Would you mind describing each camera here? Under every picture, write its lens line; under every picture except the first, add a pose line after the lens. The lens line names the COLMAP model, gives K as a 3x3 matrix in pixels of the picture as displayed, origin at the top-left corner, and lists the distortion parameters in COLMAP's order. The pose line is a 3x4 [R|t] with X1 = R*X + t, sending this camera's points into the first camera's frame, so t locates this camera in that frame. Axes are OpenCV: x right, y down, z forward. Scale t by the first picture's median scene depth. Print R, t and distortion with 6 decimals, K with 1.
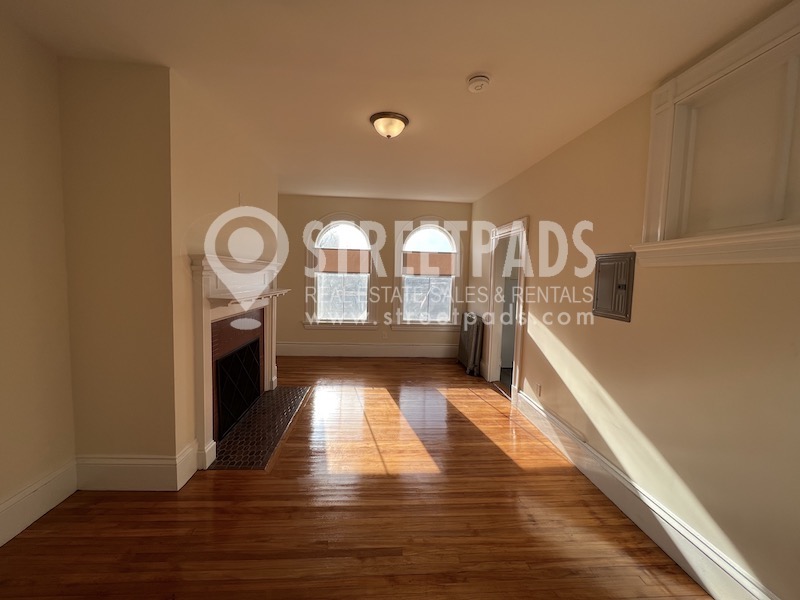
lens RADIAL K [[319.7, 0, 397.6], [0, 319.7, 300.1], [0, 0, 1]] dist [-0.001398, -0.000133]
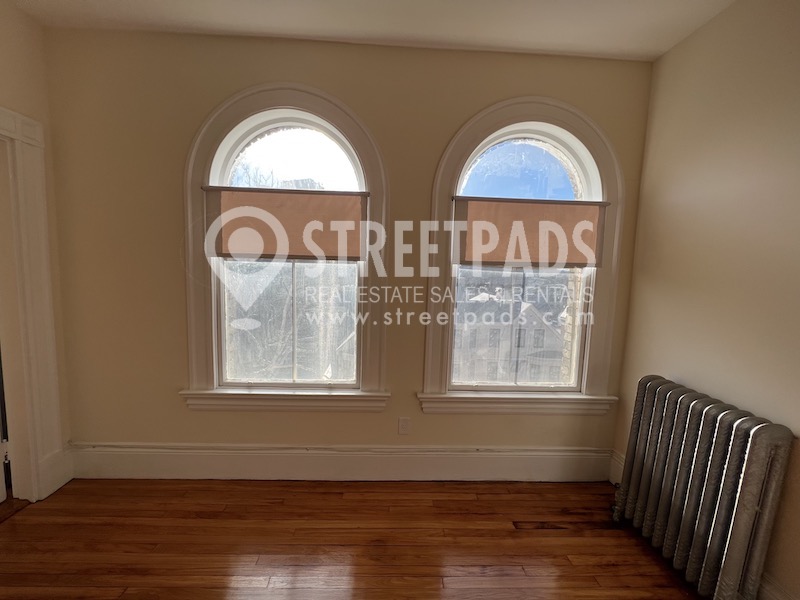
lens RADIAL K [[319.7, 0, 391.3], [0, 319.7, 292.6], [0, 0, 1]] dist [-0.001398, -0.000133]
pose [[0.999435, 0.008614, -0.032489, -0.081771], [-0.008044, 0.999812, 0.017626, -0.097680], [0.032635, -0.017355, 0.999317, 1.178416]]
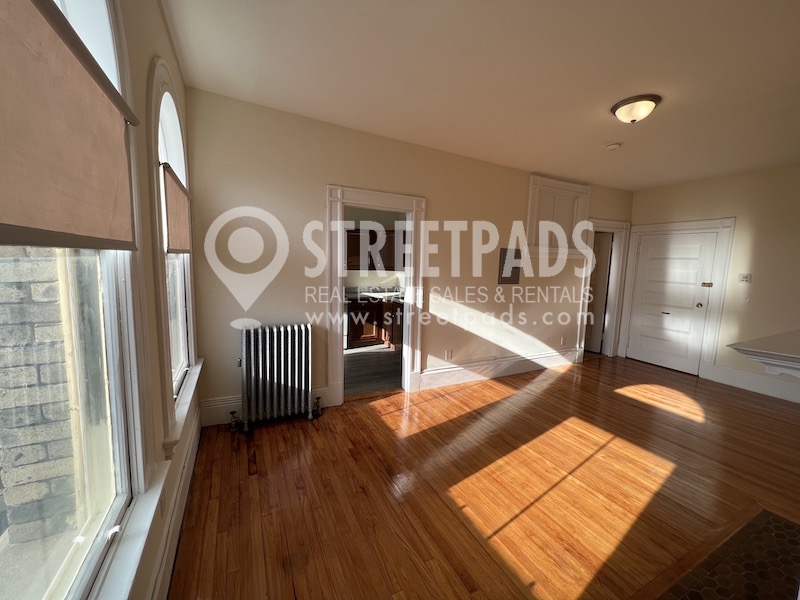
lens RADIAL K [[319.7, 0, 396.7], [0, 319.7, 297.0], [0, 0, 1]] dist [-0.001398, -0.000133]
pose [[-0.379460, -0.136656, 0.915060, -0.586855], [0.036411, 0.986060, 0.162359, -0.145032], [-0.924492, 0.094927, -0.369194, 1.710639]]
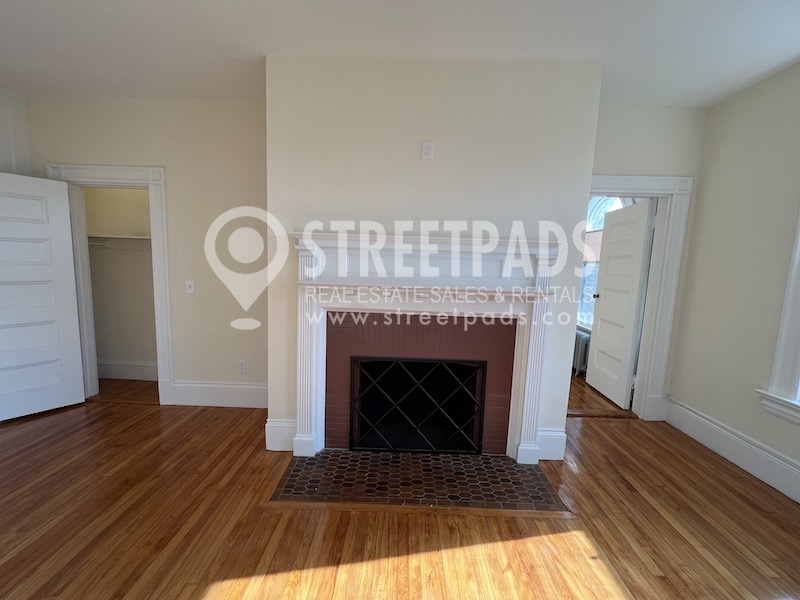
lens RADIAL K [[319.7, 0, 395.6], [0, 319.7, 299.5], [0, 0, 1]] dist [-0.001398, -0.000133]
pose [[-0.092264, 0.090928, -0.991574, 0.231915], [-0.111195, 0.988652, 0.101007, -0.058880], [0.989506, 0.119578, -0.081106, 1.050143]]
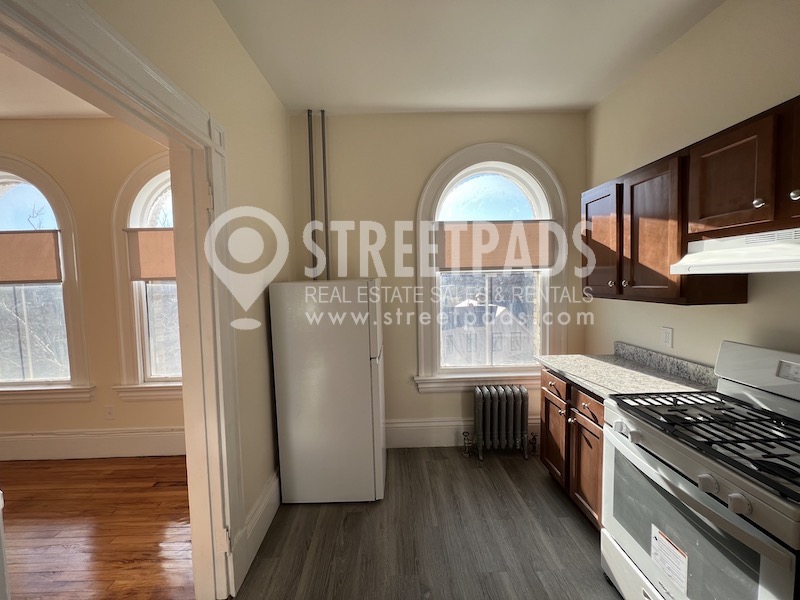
lens RADIAL K [[319.7, 0, 398.9], [0, 319.7, 296.8], [0, 0, 1]] dist [-0.001398, -0.000133]
pose [[0.997482, -0.044143, -0.055504, 0.784325], [0.042918, 0.998812, -0.023070, -0.053896], [0.056457, 0.020630, 0.998192, 1.042241]]
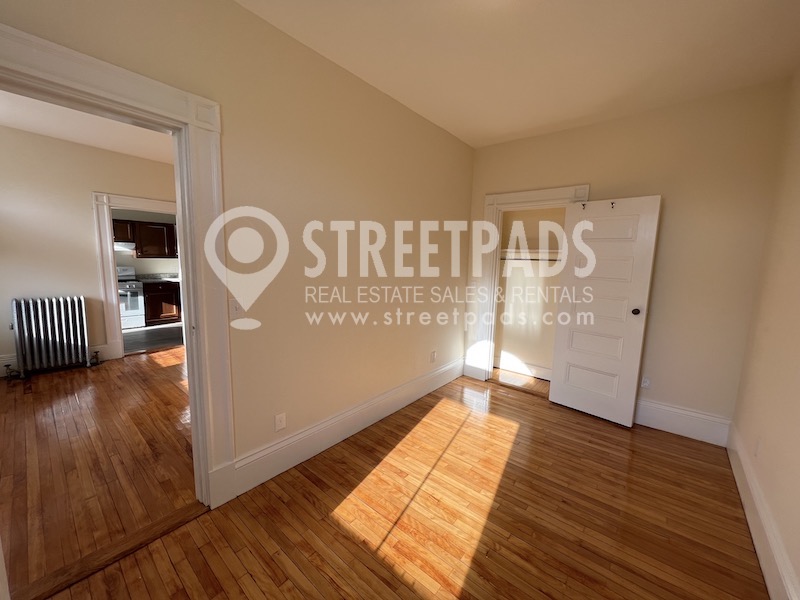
lens RADIAL K [[319.7, 0, 396.7], [0, 319.7, 295.7], [0, 0, 1]] dist [-0.001398, -0.000133]
pose [[-0.718492, -0.125852, 0.684055, -1.419881], [0.014050, 0.980667, 0.195180, -0.154722], [-0.695394, 0.149846, -0.702833, 1.627546]]
